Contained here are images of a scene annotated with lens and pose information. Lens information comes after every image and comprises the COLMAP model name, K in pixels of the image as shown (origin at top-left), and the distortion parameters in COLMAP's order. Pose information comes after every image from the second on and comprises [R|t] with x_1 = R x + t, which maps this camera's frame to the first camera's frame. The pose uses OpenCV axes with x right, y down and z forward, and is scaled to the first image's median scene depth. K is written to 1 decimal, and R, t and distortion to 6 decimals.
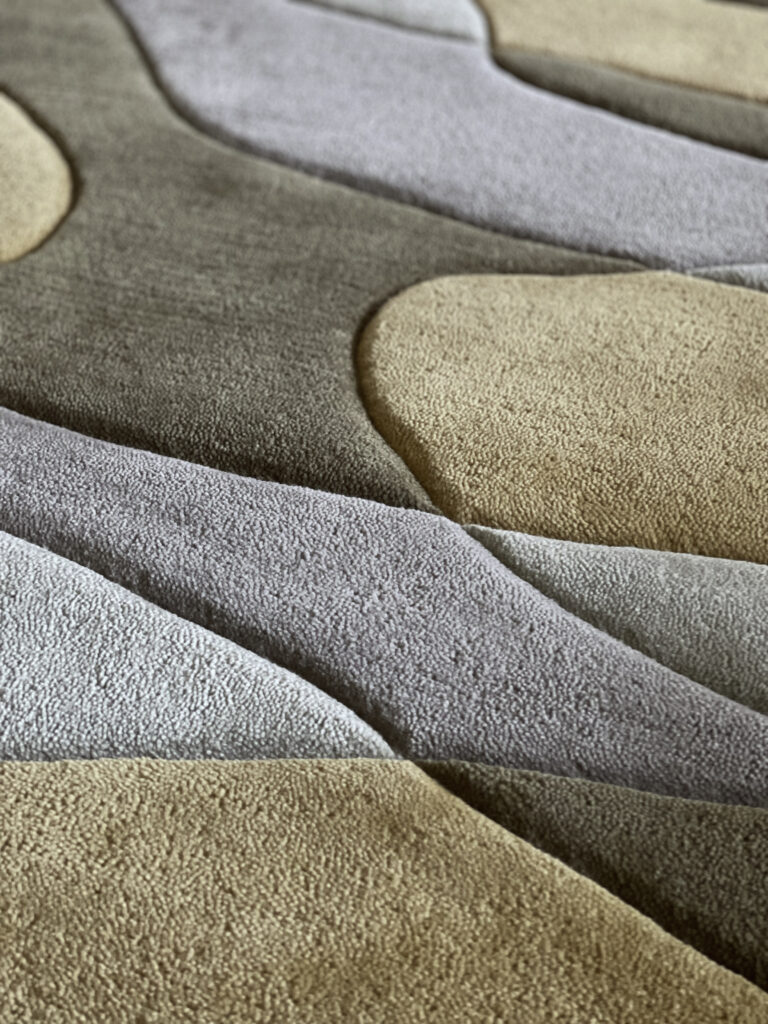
lens RADIAL K [[1913.3, 0, 384.0], [0, 1913.3, 512.0], [0, 0, 1]] dist [0.165456, -0.063990]
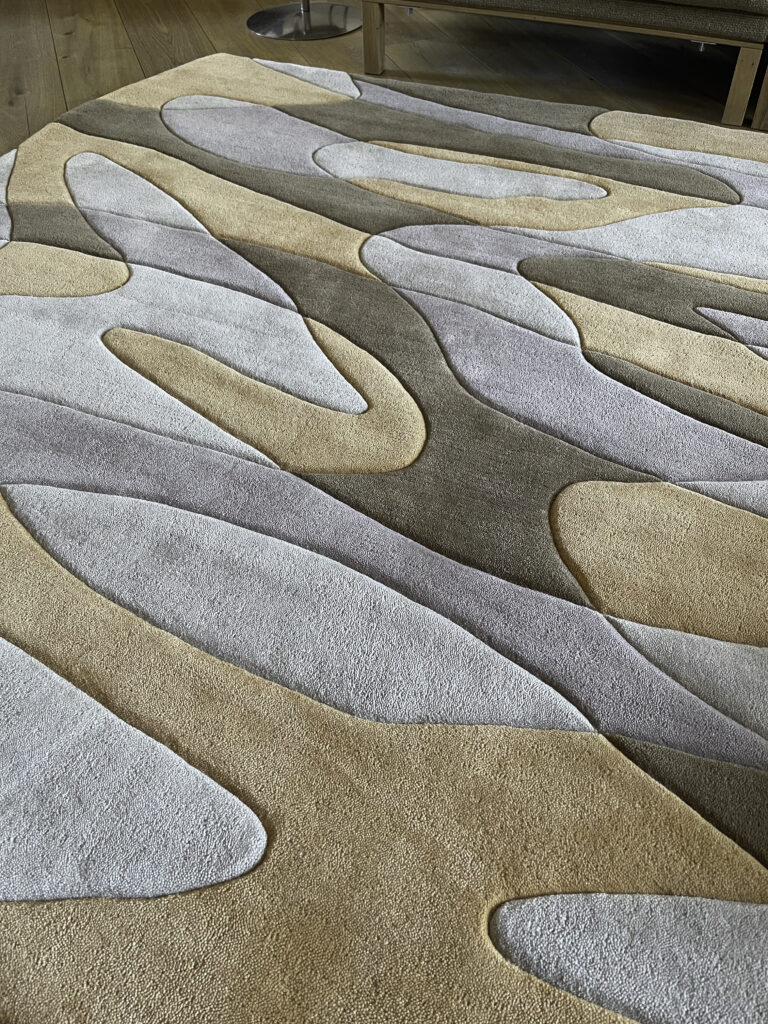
lens RADIAL K [[796.4, 0, 384.0], [0, 796.4, 512.0], [0, 0, 1]] dist [0.061552, -0.083849]
pose [[0.998723, 0.036873, -0.034539, -0.214521], [-0.029284, 0.979565, 0.198986, -0.321315], [0.041170, -0.197720, 0.979393, -0.070942]]
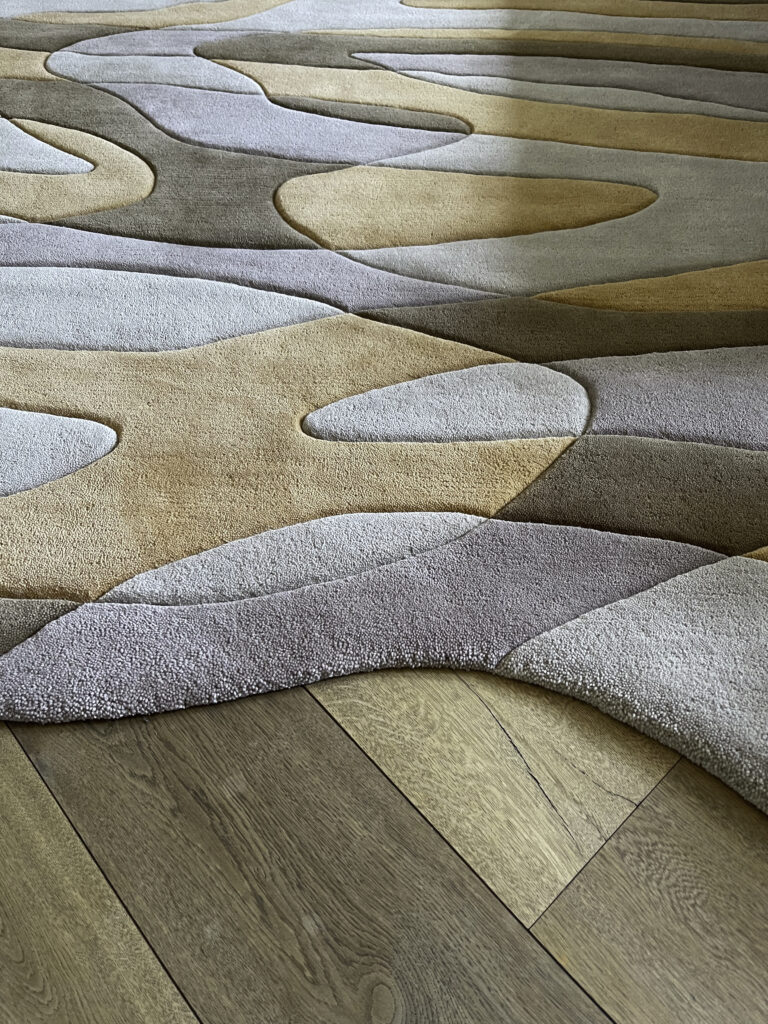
lens RADIAL K [[807.5, 0, 384.0], [0, 807.5, 512.0], [0, 0, 1]] dist [0.082692, -0.134065]
pose [[0.941219, -0.252734, 0.224125, -0.288988], [0.189699, 0.944454, 0.268366, 0.066729], [-0.279501, -0.210075, 0.936882, -0.426159]]
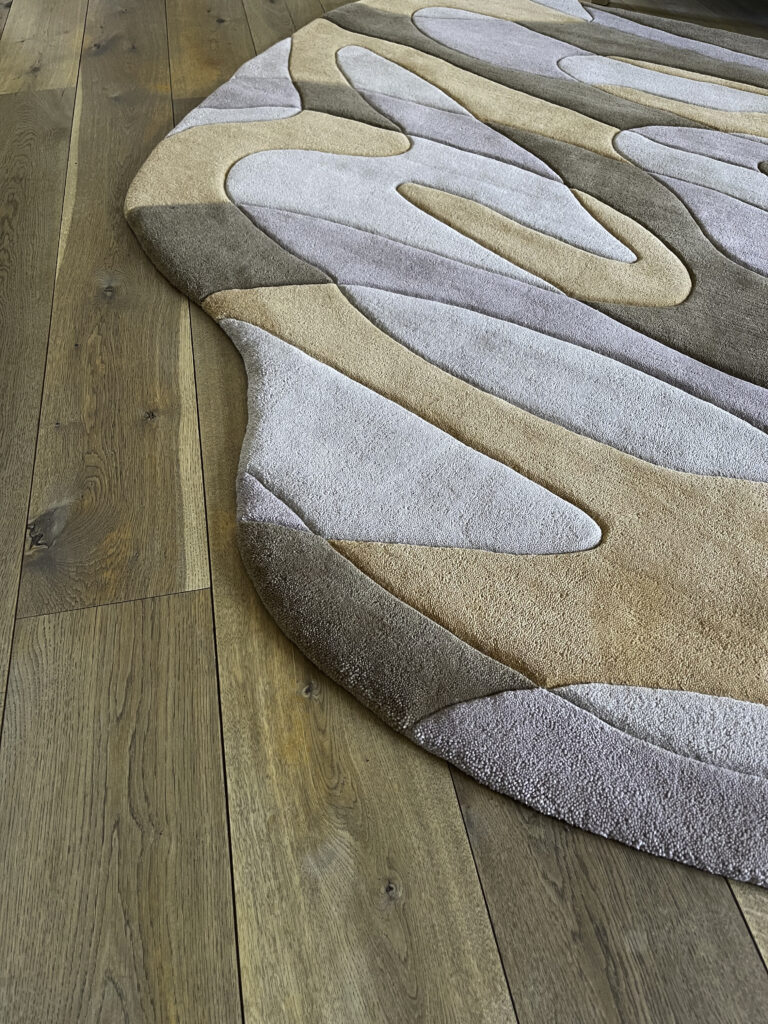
lens RADIAL K [[796.4, 0, 384.0], [0, 796.4, 512.0], [0, 0, 1]] dist [0.061552, -0.083849]
pose [[0.982366, 0.158393, -0.099337, -0.540888], [-0.132165, 0.964110, 0.230269, -0.050363], [0.132245, -0.213080, 0.968044, -0.407067]]
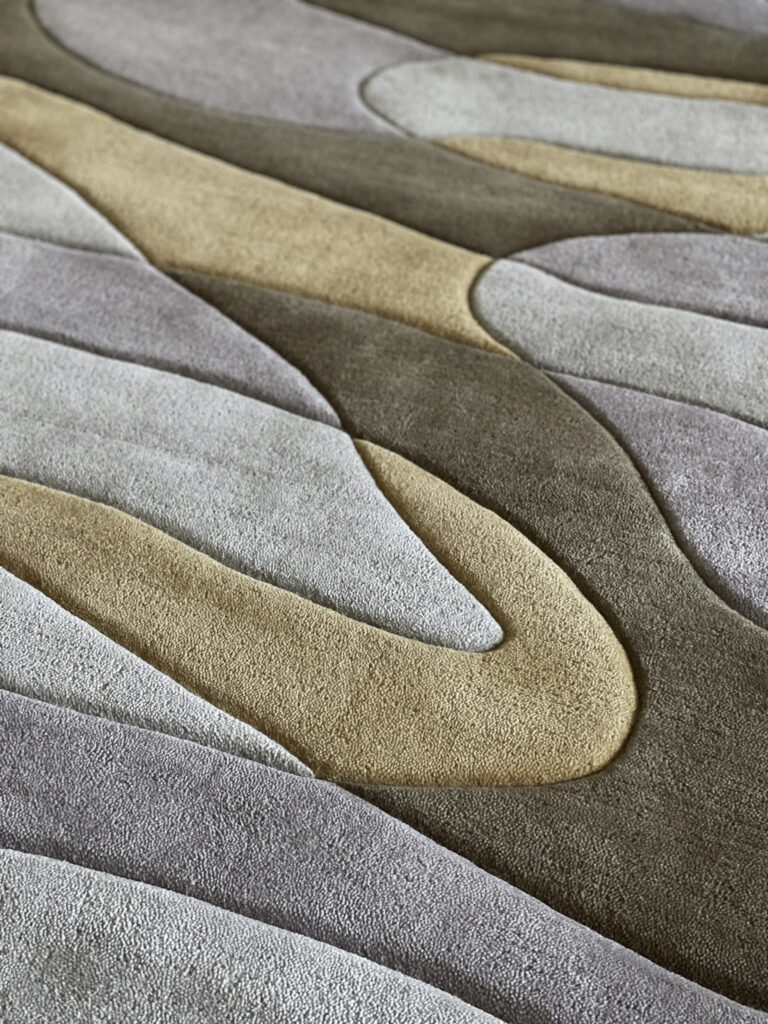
lens RADIAL K [[1908.1, 0, 393.6], [0, 1908.1, 511.9], [0, 0, 1]] dist [0.219665, 0.076085]
pose [[0.996424, 0.022172, -0.081529, -0.260305], [-0.020013, 0.999430, 0.027200, -0.358777], [0.082085, -0.025471, 0.996300, -0.181830]]
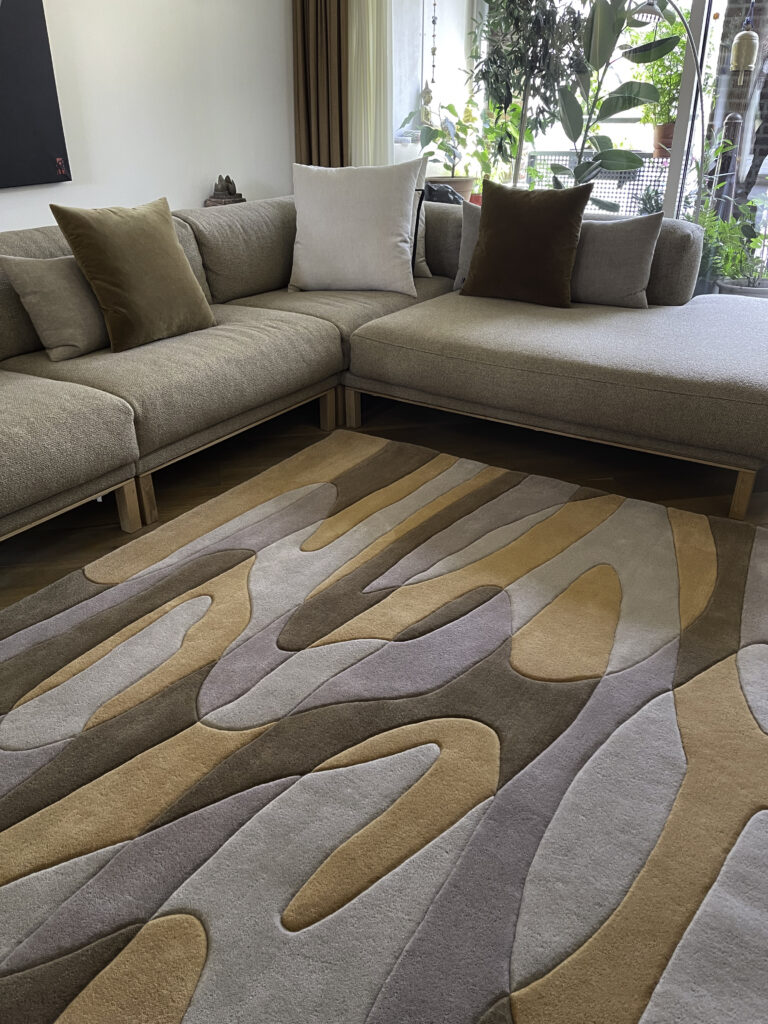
lens RADIAL K [[796.4, 0, 384.0], [0, 796.4, 512.0], [0, 0, 1]] dist [0.061552, -0.083849]
pose [[0.175279, -0.424913, 0.888103, -1.730569], [0.569414, 0.779638, 0.260637, -1.194436], [-0.803147, 0.460014, 0.378605, 0.403648]]
